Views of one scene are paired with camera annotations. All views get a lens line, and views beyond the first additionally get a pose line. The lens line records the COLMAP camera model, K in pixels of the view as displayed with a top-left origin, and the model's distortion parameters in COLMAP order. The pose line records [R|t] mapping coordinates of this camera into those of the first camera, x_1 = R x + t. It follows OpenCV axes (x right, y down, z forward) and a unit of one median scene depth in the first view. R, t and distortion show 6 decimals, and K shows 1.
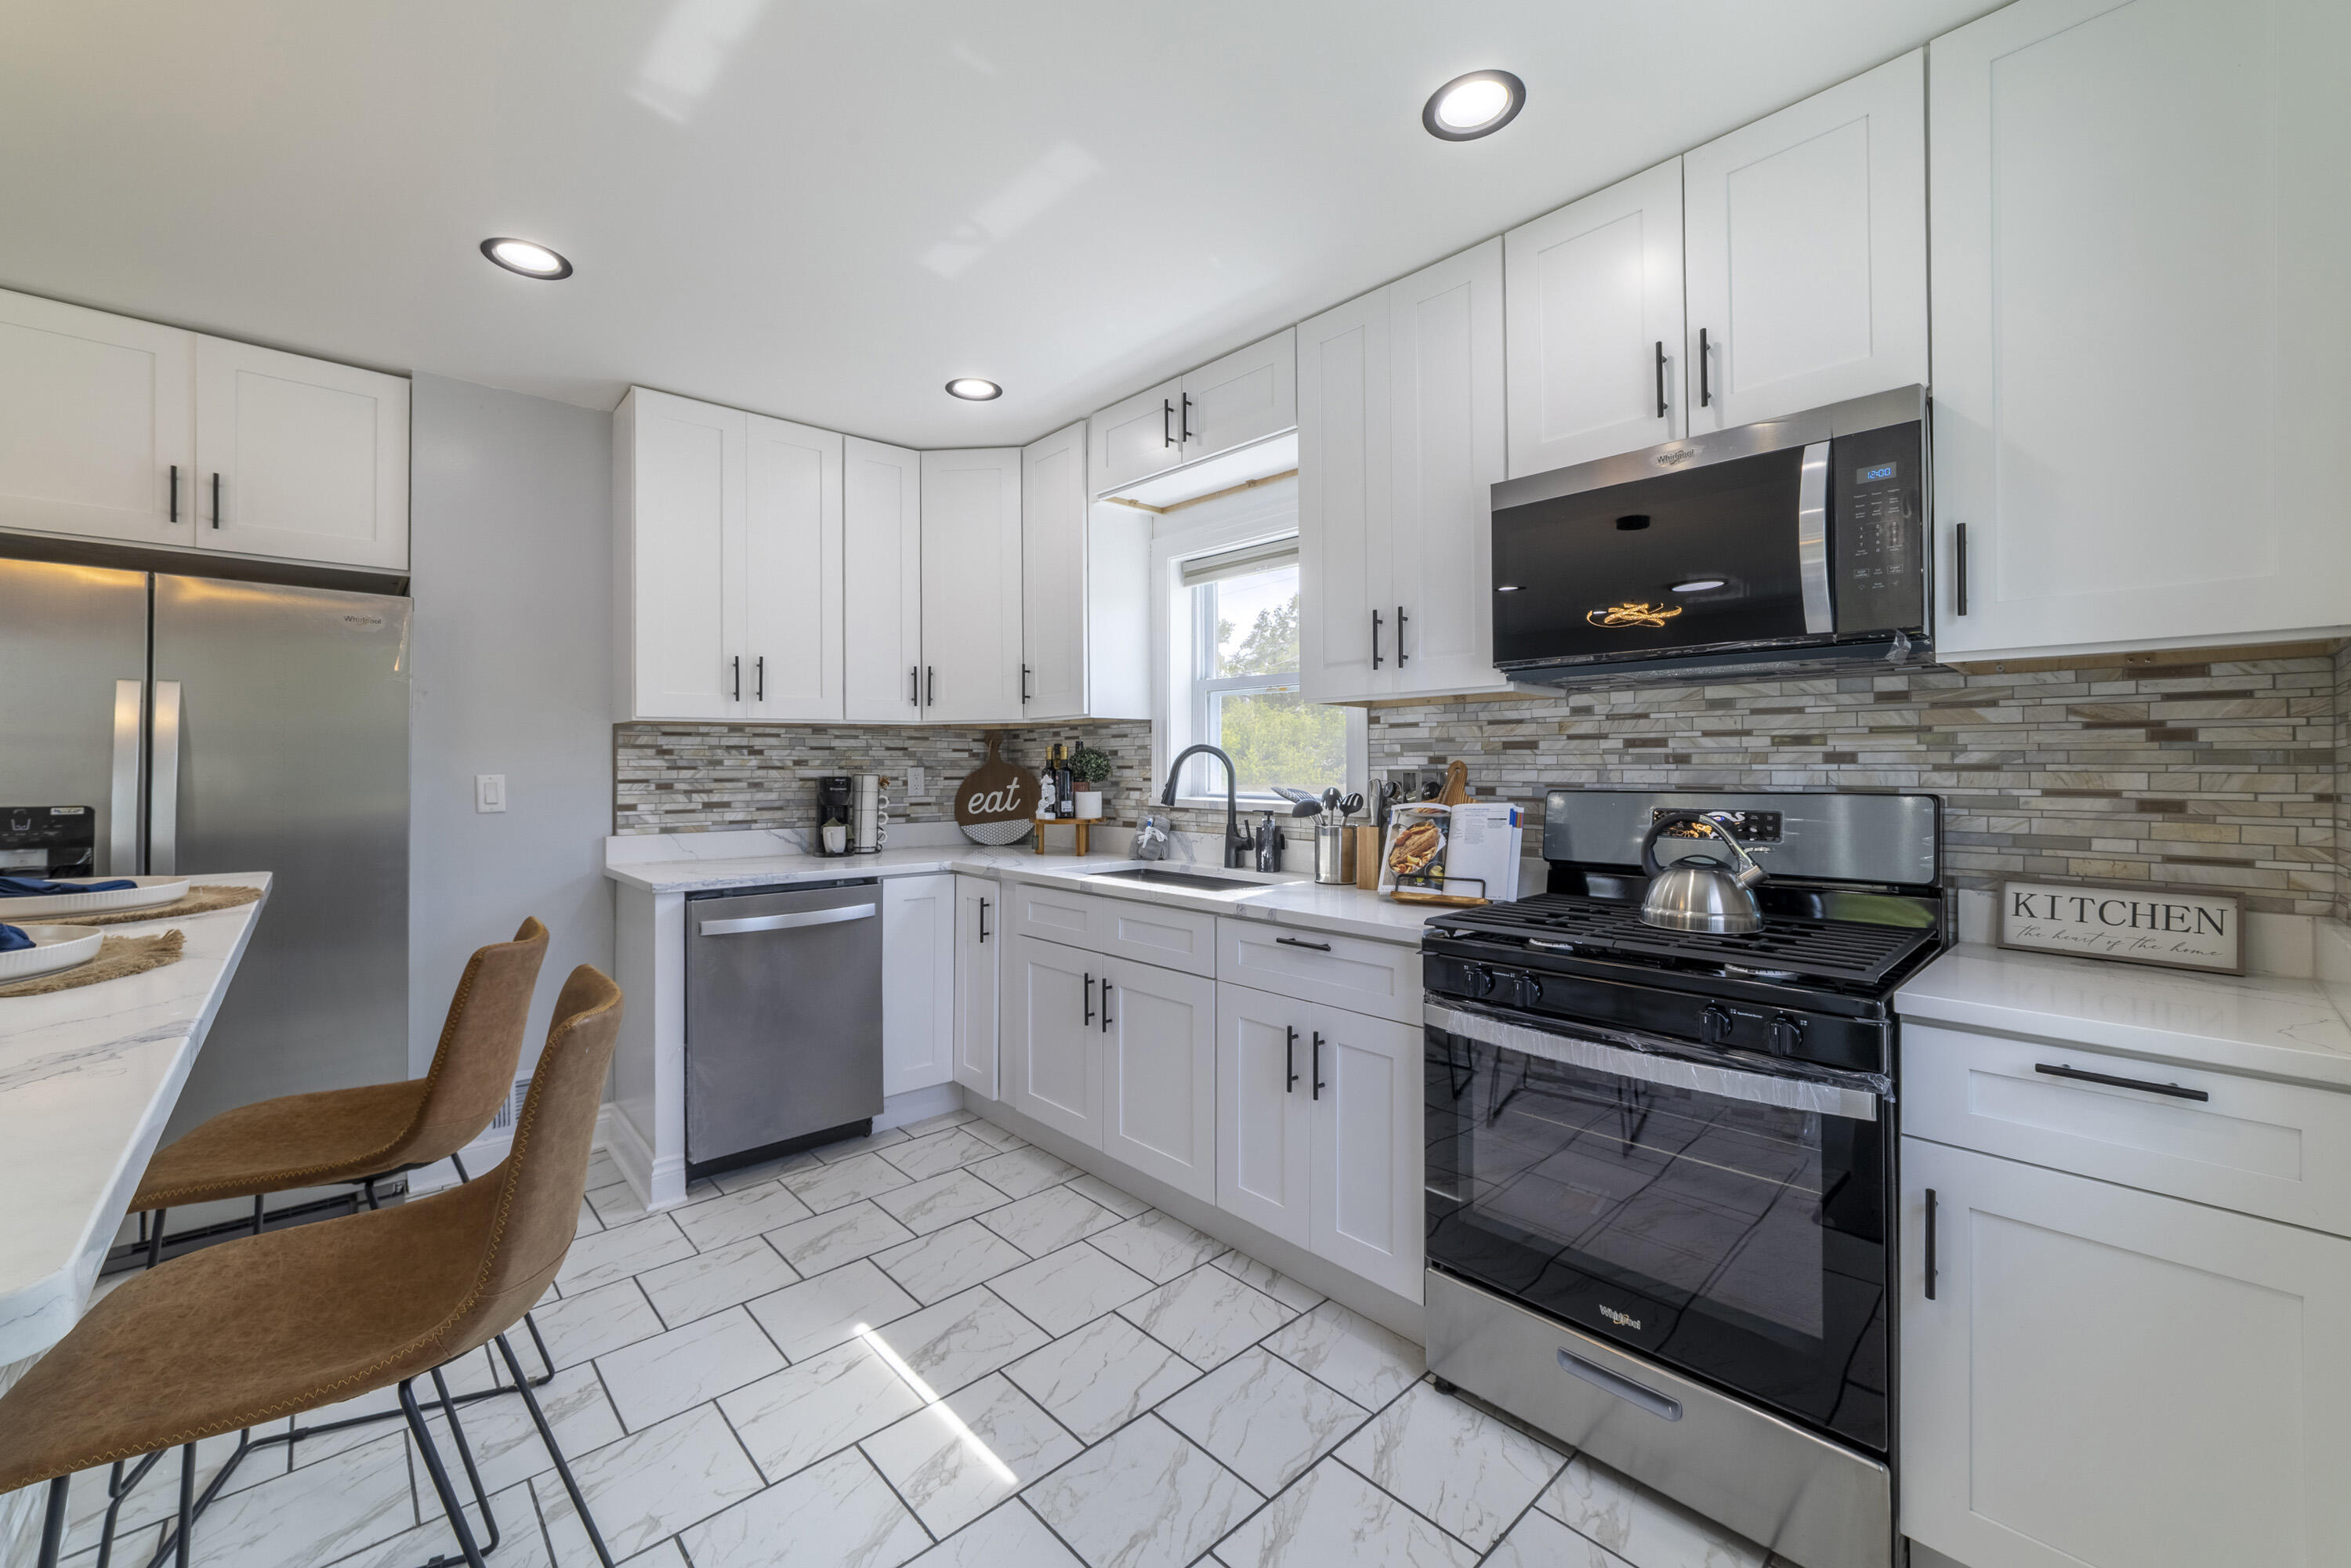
lens RADIAL K [[916.0, 0, 1181.3], [0, 916.0, 760.7], [0, 0, 1]] dist [0.002296, 0.000556]
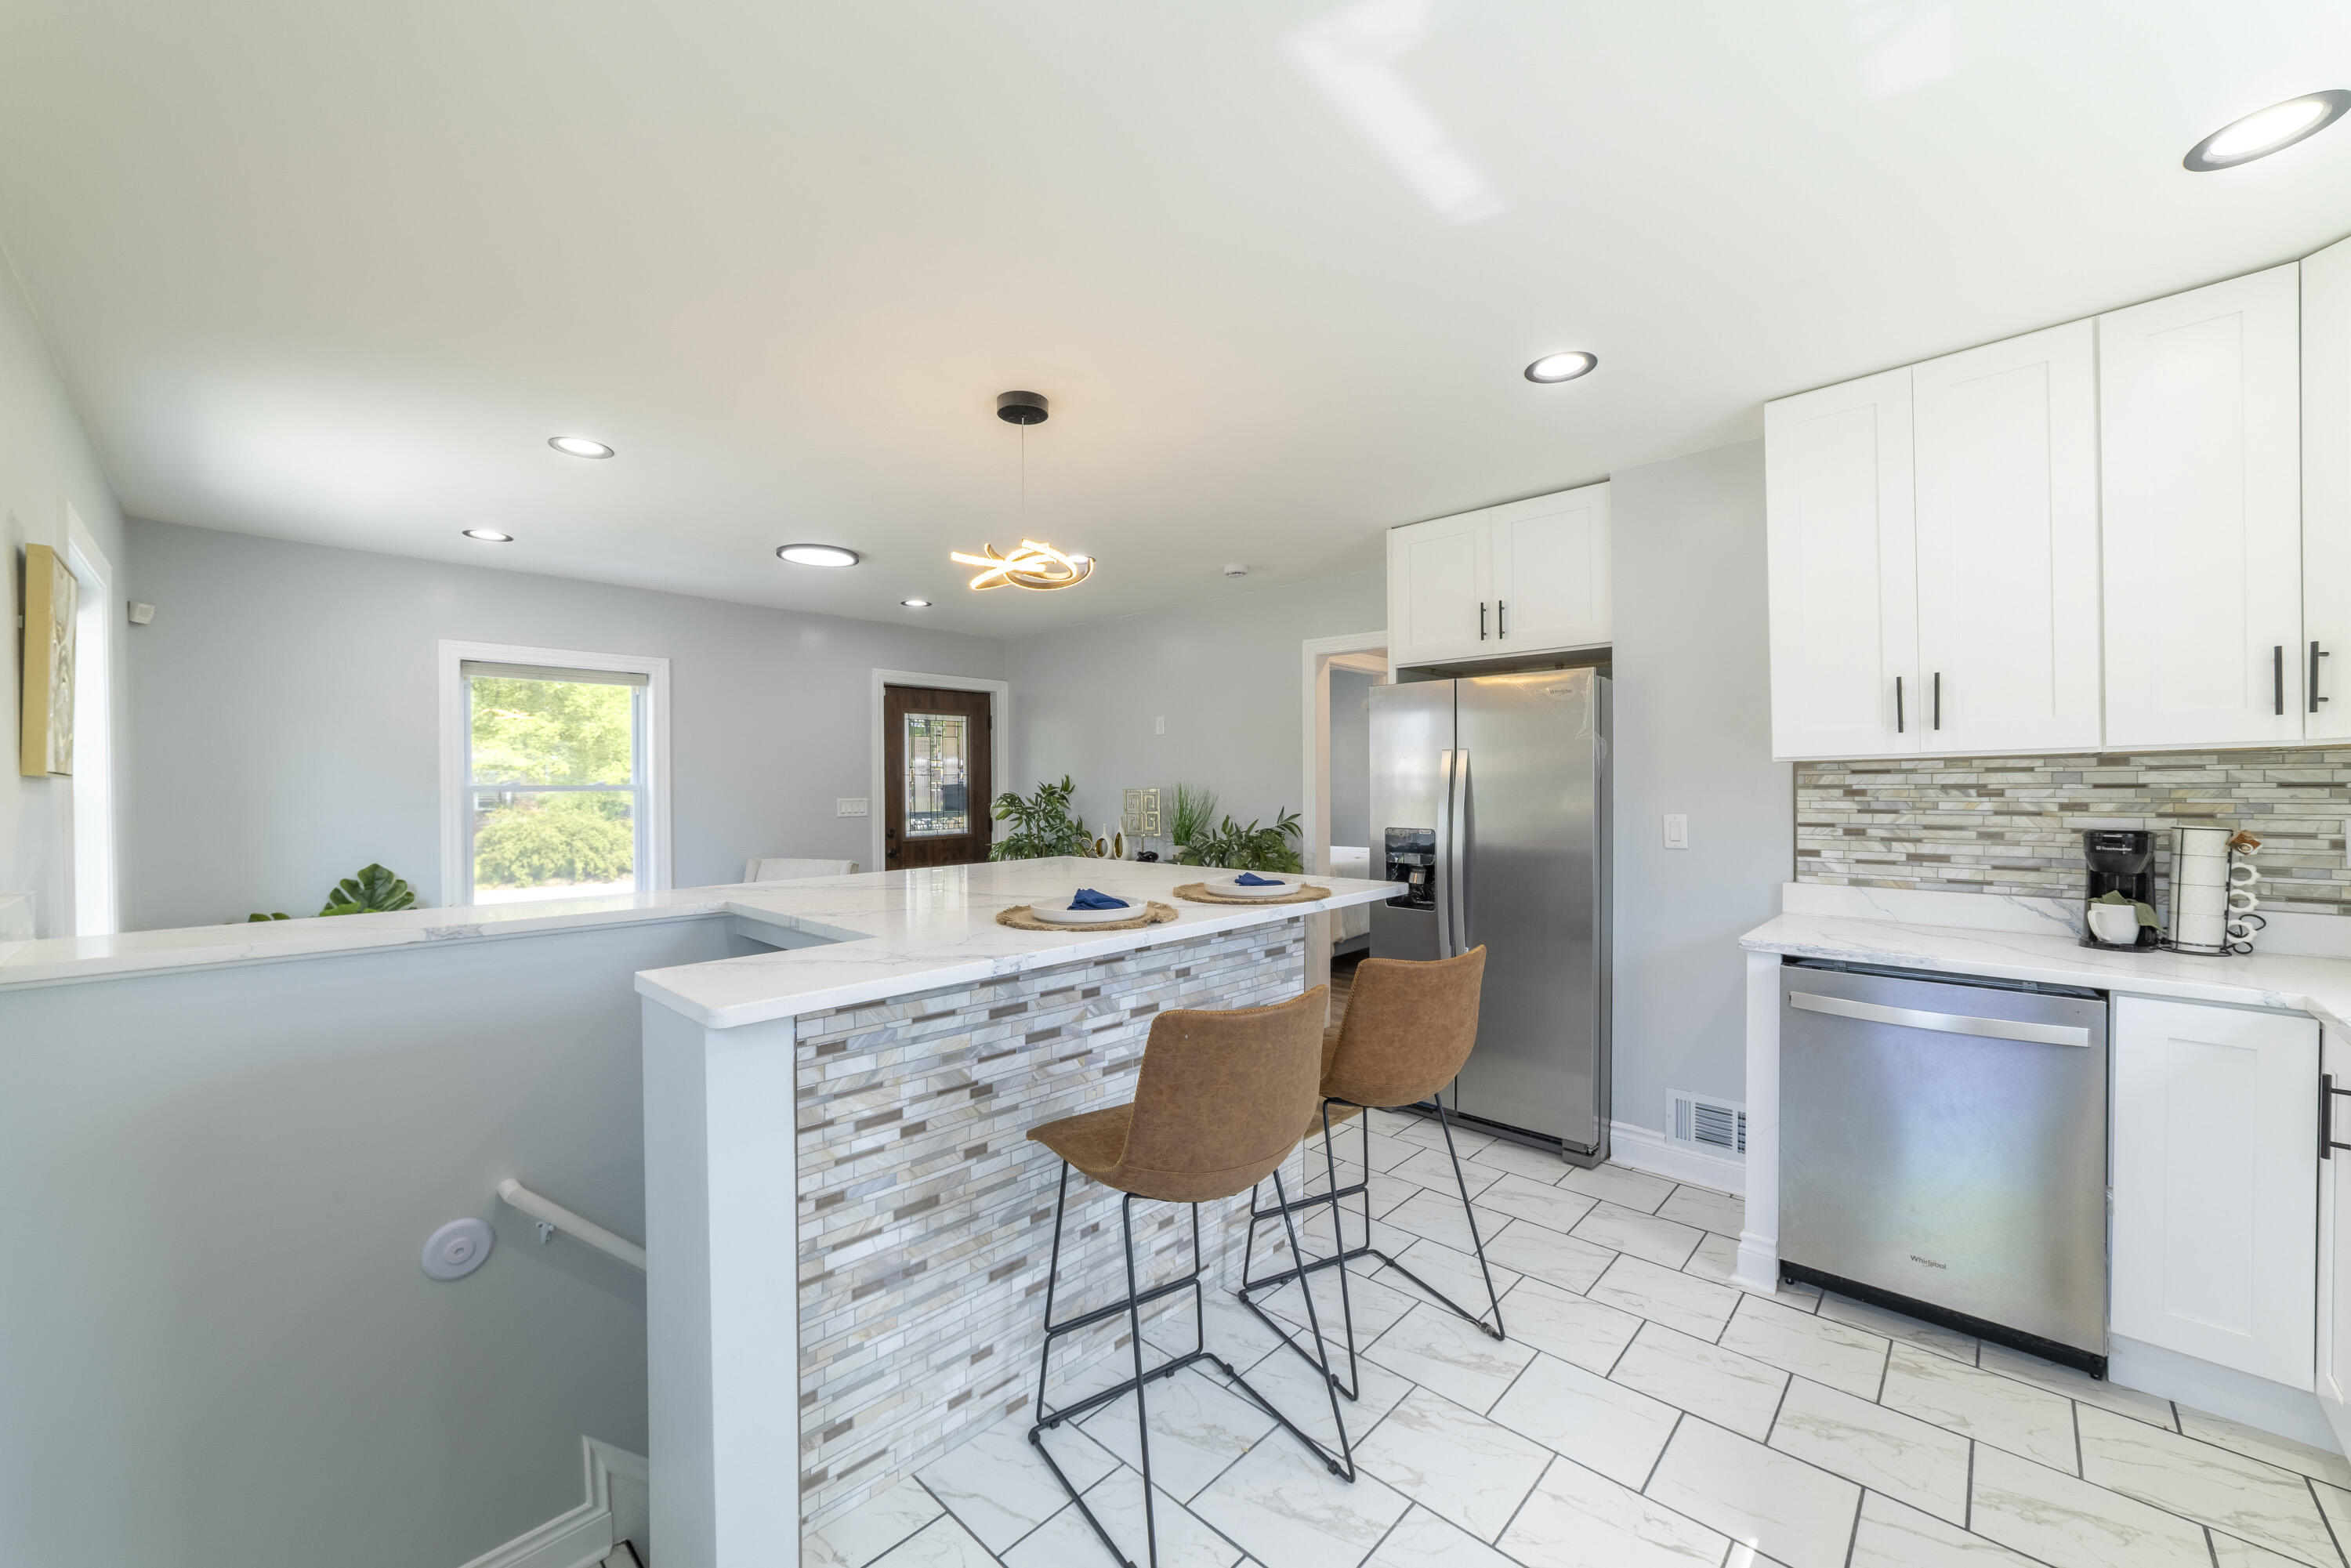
lens RADIAL K [[916.0, 0, 1181.9], [0, 916.0, 793.4], [0, 0, 1]] dist [0.002296, 0.000556]
pose [[0.077195, 0.014398, -0.996912, 0.256525], [0.011060, 0.999822, 0.015296, -0.029153], [0.996955, -0.012207, 0.077022, 0.291066]]
